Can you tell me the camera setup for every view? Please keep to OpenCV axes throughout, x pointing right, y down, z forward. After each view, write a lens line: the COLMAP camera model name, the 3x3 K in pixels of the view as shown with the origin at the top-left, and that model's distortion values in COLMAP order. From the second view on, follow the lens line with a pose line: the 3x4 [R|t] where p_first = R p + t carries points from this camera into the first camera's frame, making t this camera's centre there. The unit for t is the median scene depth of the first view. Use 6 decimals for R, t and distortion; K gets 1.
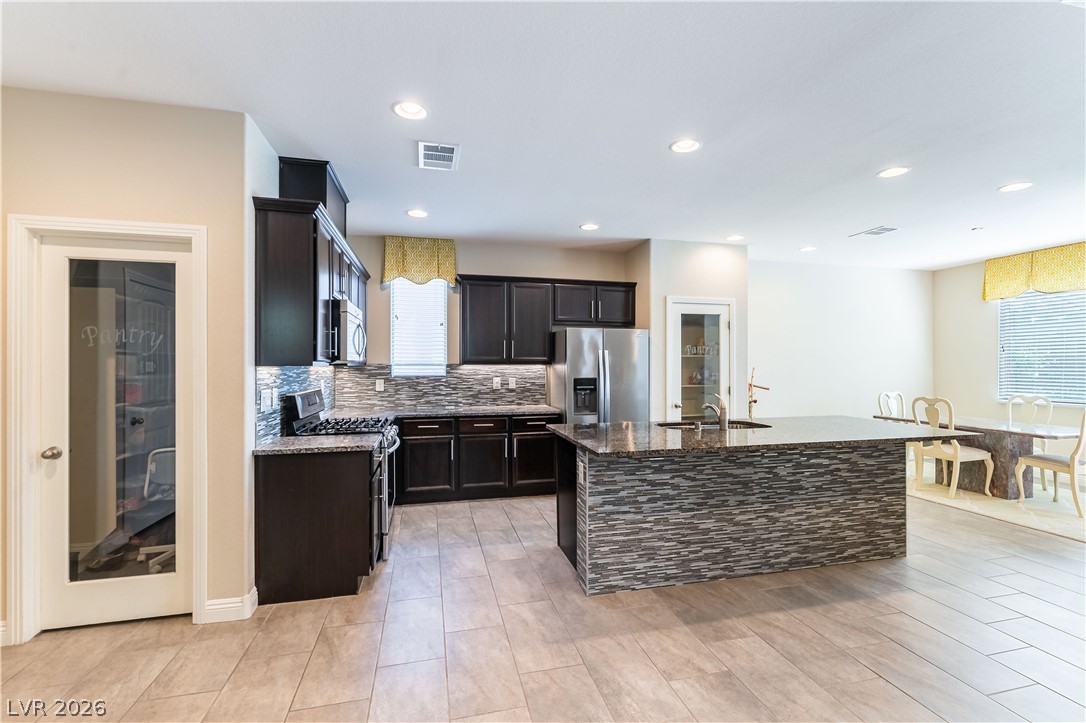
lens RADIAL K [[479.3, 0, 543.0], [0, 479.3, 361.5], [0, 0, 1]] dist [0.000299, 0.000011]
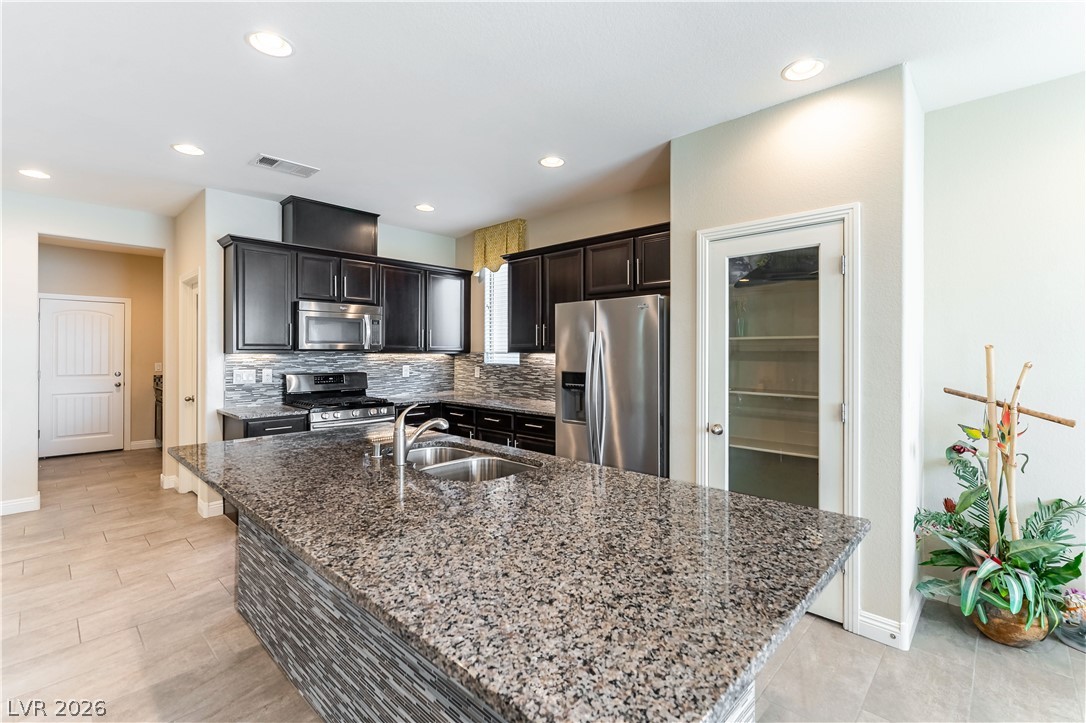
lens RADIAL K [[484.0, 0, 546.0], [0, 484.0, 351.0], [0, 0, 1]] dist [-0.000363, -0.000131]
pose [[0.539959, 0.000068, -0.841691, 0.908520], [0.001728, 0.999998, 0.001189, 0.002808], [0.841690, -0.002096, 0.539958, 0.776074]]
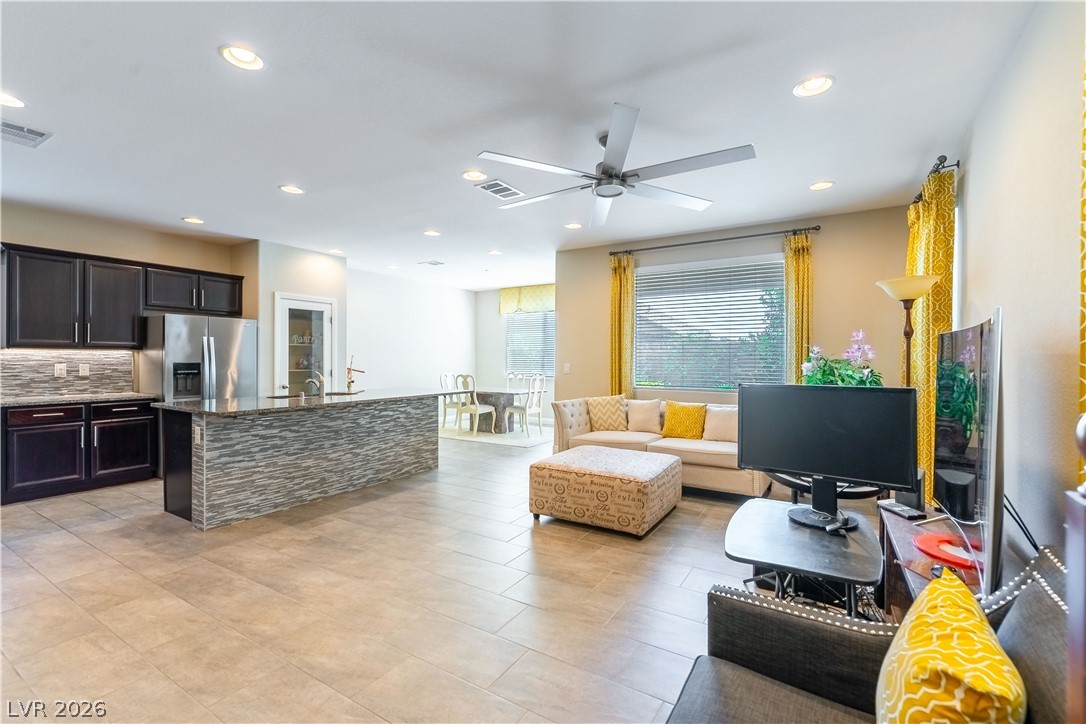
lens RADIAL K [[475.6, 0, 555.6], [0, 475.6, 359.7], [0, 0, 1]] dist [-0.001289, -0.000529]
pose [[0.703318, 0.000537, 0.710875, -0.113364], [-0.007258, 0.999953, 0.006426, 0.020324], [-0.710838, -0.009679, 0.703289, -0.406337]]
